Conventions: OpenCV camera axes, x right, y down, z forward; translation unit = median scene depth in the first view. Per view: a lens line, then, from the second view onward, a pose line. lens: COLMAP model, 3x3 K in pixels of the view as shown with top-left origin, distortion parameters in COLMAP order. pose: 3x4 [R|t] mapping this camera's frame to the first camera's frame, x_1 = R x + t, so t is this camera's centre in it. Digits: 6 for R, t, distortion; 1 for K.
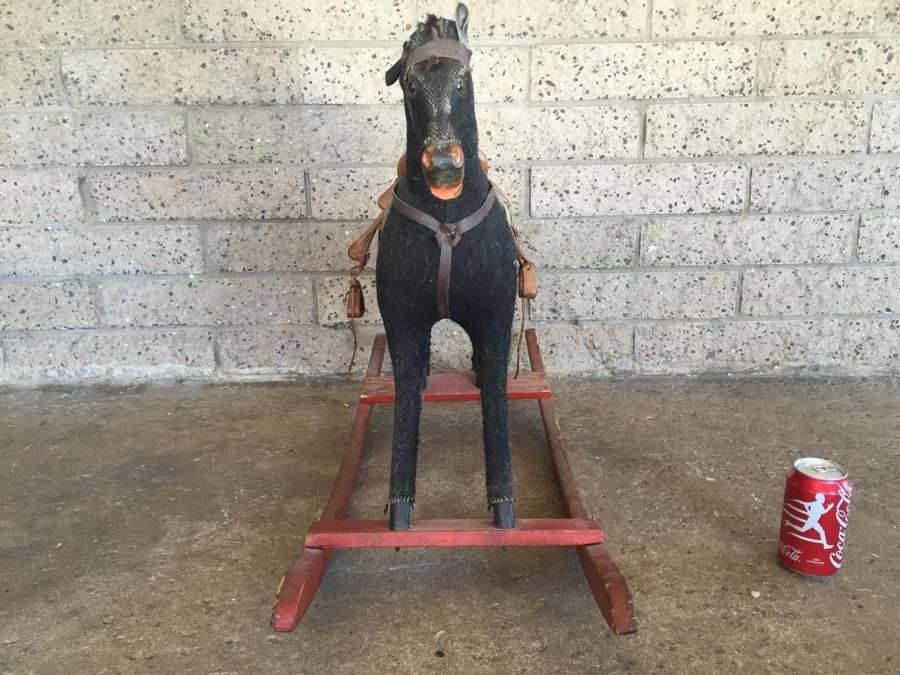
lens RADIAL K [[777.7, 0, 447.3], [0, 777.7, 333.5], [0, 0, 1]] dist [0.095033, -0.152554]
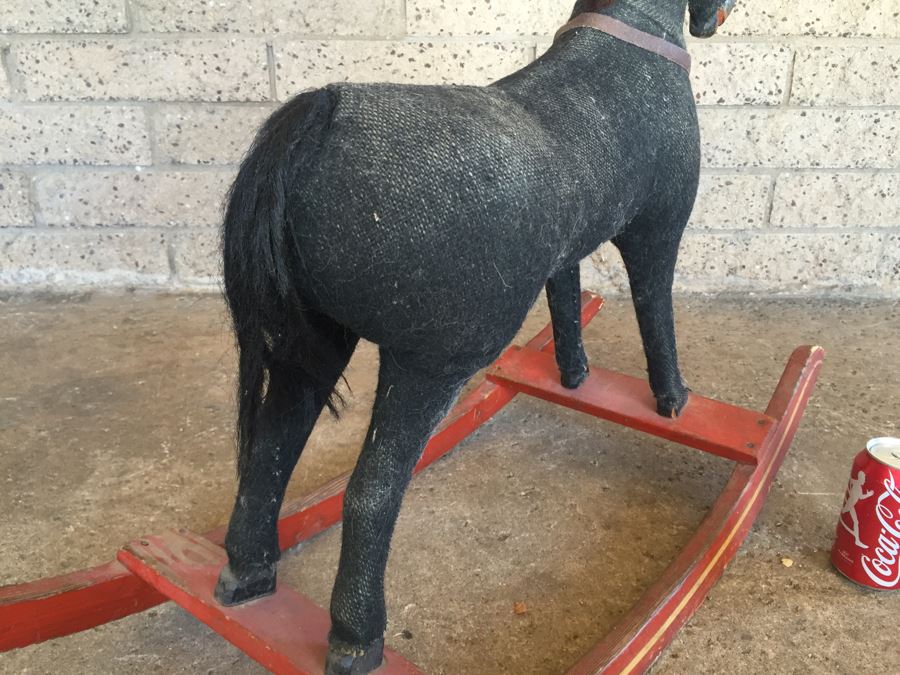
lens RADIAL K [[777.7, 0, 447.8], [0, 777.7, 338.0], [0, 0, 1]] dist [0.095033, -0.152554]
pose [[0.999808, 0.018570, 0.006327, 0.011989], [-0.019209, 0.992180, 0.123331, -0.001597], [-0.003987, -0.123428, 0.992345, 0.120796]]
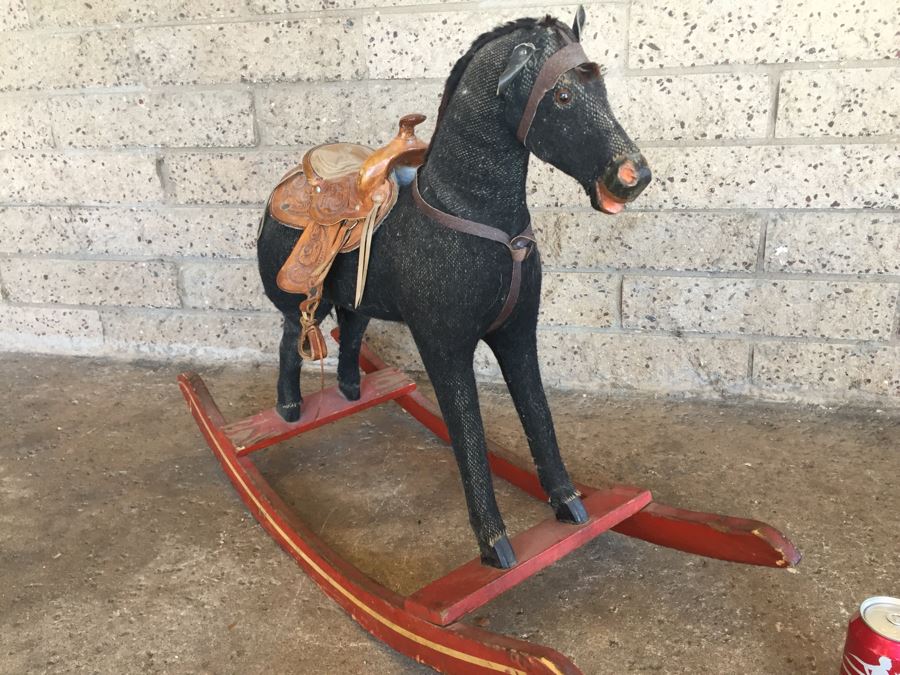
lens RADIAL K [[777.7, 0, 445.5], [0, 777.7, 330.6], [0, 0, 1]] dist [0.095033, -0.152554]
pose [[0.962496, 0.065917, -0.263166, 0.153558], [-0.044296, 0.995200, 0.087268, -0.085067], [0.267655, -0.072338, 0.960795, 0.132074]]
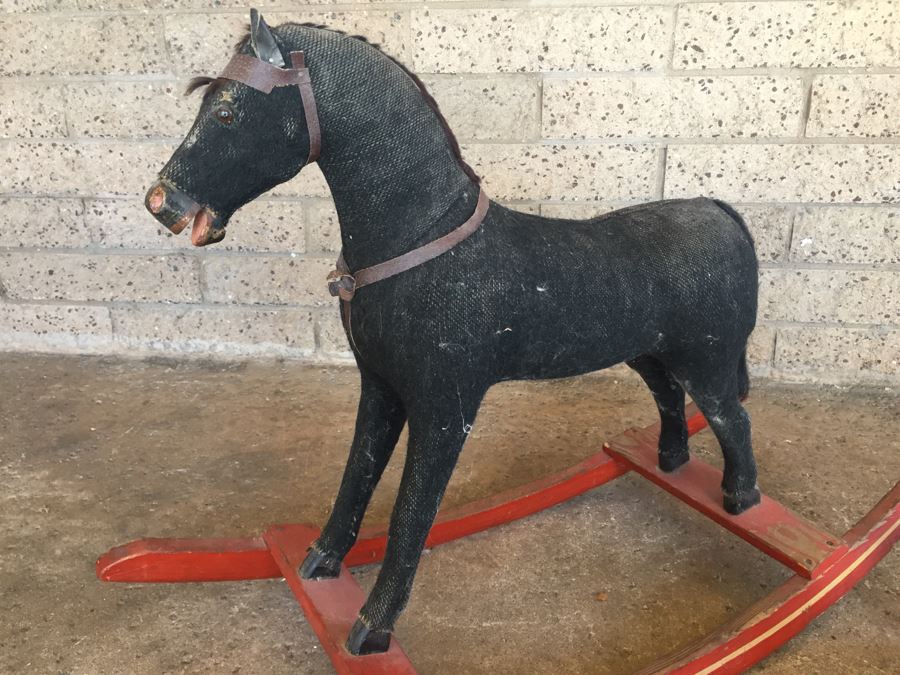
lens RADIAL K [[777.7, 0, 443.3], [0, 777.7, 333.1], [0, 0, 1]] dist [0.095033, -0.152554]
pose [[0.988471, 0.052261, -0.142105, -0.004793], [-0.039521, 0.995063, 0.091041, -0.074665], [0.146161, -0.084375, 0.985656, 0.080603]]
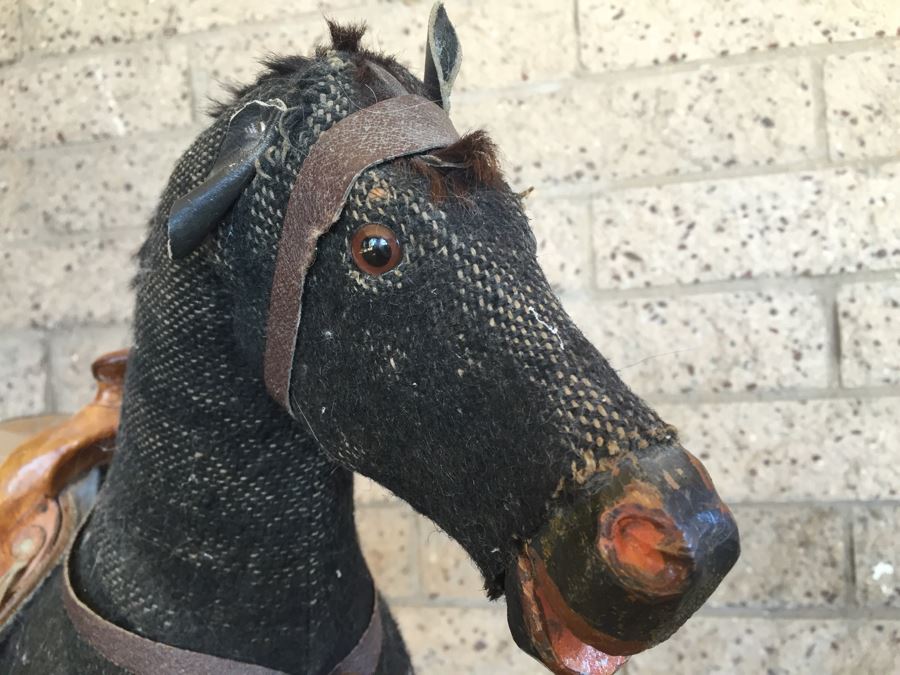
lens RADIAL K [[777.7, 0, 451.6], [0, 777.7, 333.0], [0, 0, 1]] dist [0.095033, -0.152554]
pose [[0.969380, -0.044064, -0.241579, 0.134224], [-0.014000, 0.972252, -0.233518, -0.137816], [0.245166, 0.229749, 0.941865, 0.465716]]
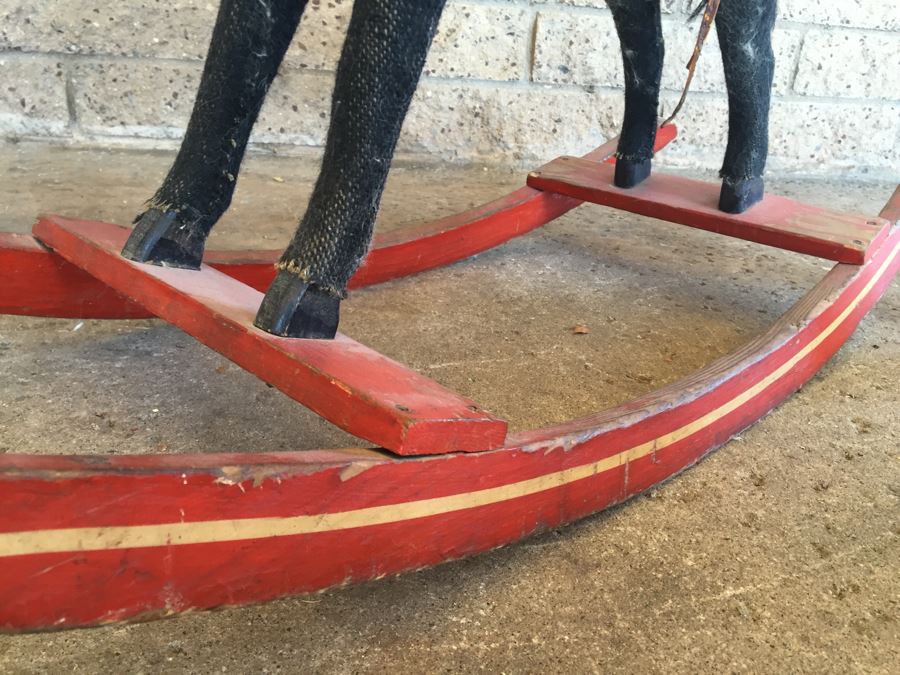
lens RADIAL K [[777.7, 0, 446.5], [0, 777.7, 336.9], [0, 0, 1]] dist [0.095033, -0.152554]
pose [[0.983515, 0.011742, 0.180444, -0.106882], [-0.036873, 0.989945, 0.136563, 0.128313], [-0.177026, -0.140965, 0.974059, 0.283331]]
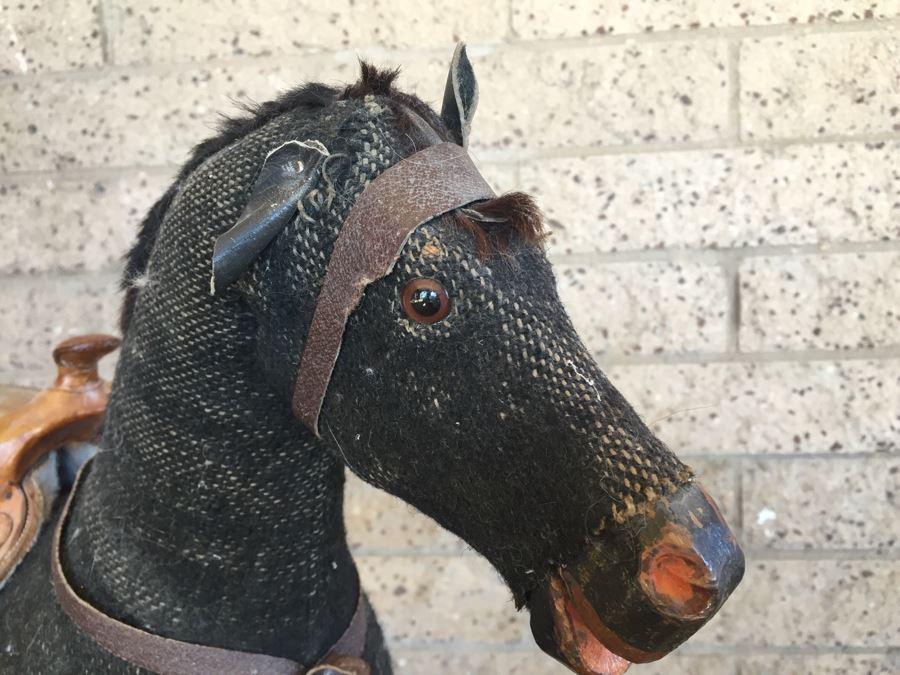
lens RADIAL K [[777.7, 0, 447.1], [0, 777.7, 331.5], [0, 0, 1]] dist [0.095033, -0.152554]
pose [[0.993601, -0.012324, -0.112272, 0.112572], [-0.005324, 0.987814, -0.155545, -0.152946], [0.112821, 0.155147, 0.981428, 0.446874]]
